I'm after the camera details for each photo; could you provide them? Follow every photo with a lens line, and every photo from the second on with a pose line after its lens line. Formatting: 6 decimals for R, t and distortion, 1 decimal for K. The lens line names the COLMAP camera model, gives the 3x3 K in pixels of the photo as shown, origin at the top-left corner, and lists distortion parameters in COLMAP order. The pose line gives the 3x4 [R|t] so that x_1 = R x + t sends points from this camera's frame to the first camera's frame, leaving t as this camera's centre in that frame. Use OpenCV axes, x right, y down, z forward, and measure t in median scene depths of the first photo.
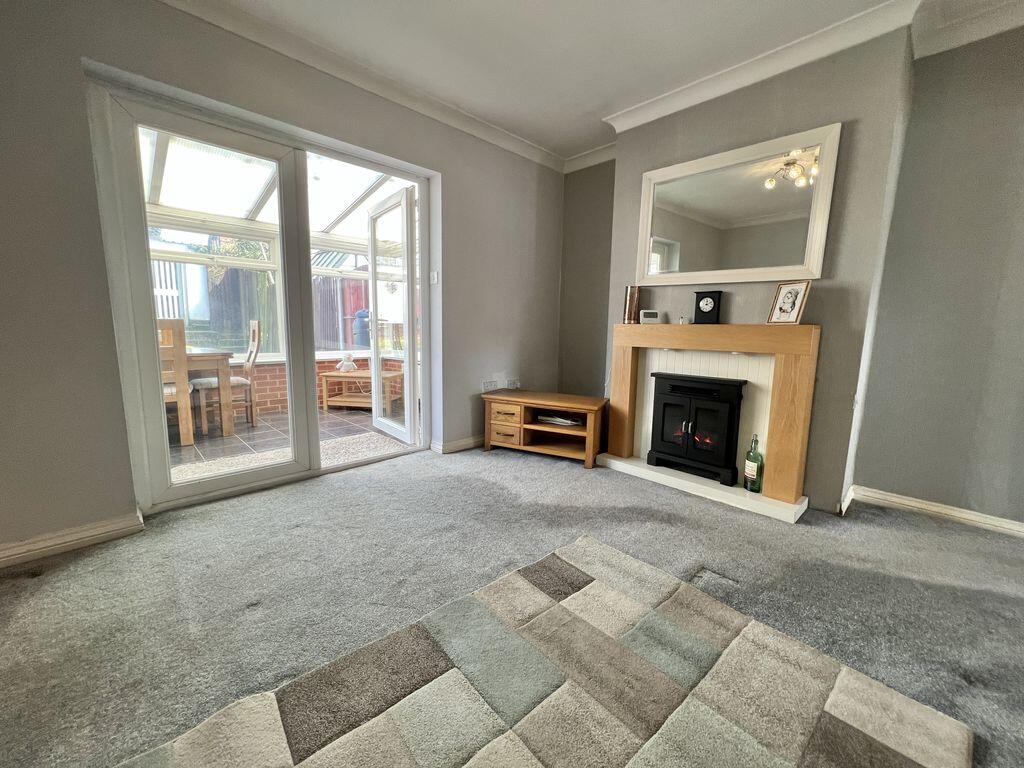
lens RADIAL K [[408.4, 0, 509.7], [0, 408.4, 382.0], [0, 0, 1]] dist [0.001552, -0.000315]
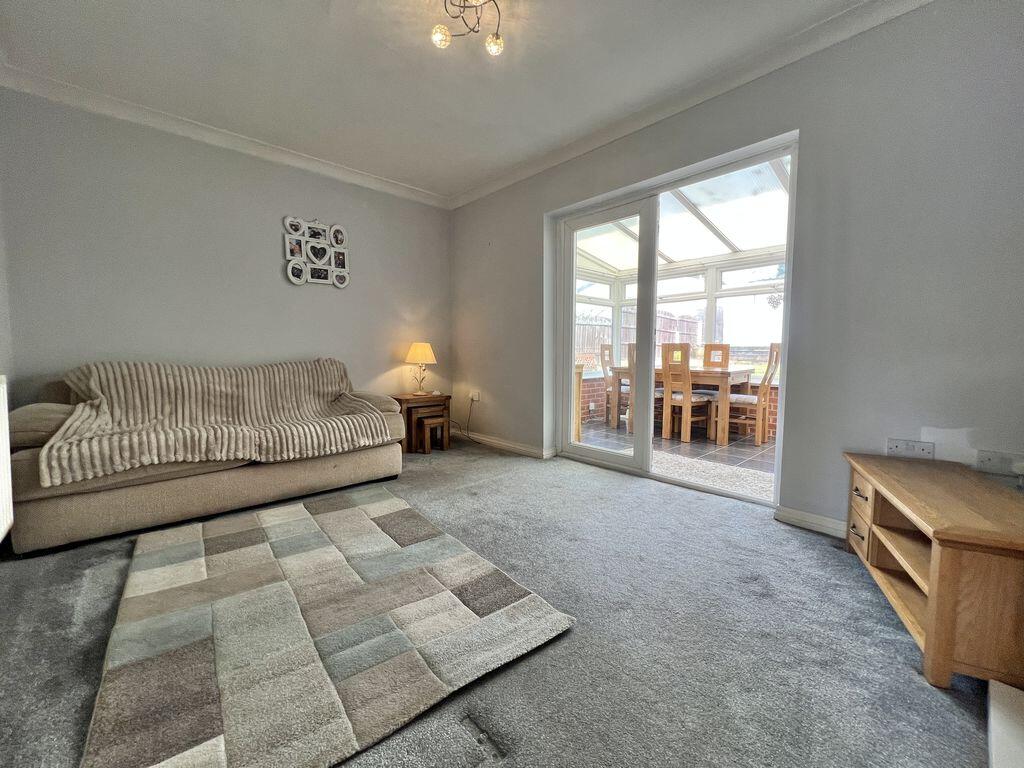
lens RADIAL K [[408.4, 0, 510.4], [0, 408.4, 385.6], [0, 0, 1]] dist [0.001552, -0.000315]
pose [[-0.027486, 0.074012, -0.996879, 0.637088], [-0.134980, 0.987847, 0.077063, -0.054830], [0.990467, 0.136677, -0.017162, 0.612497]]
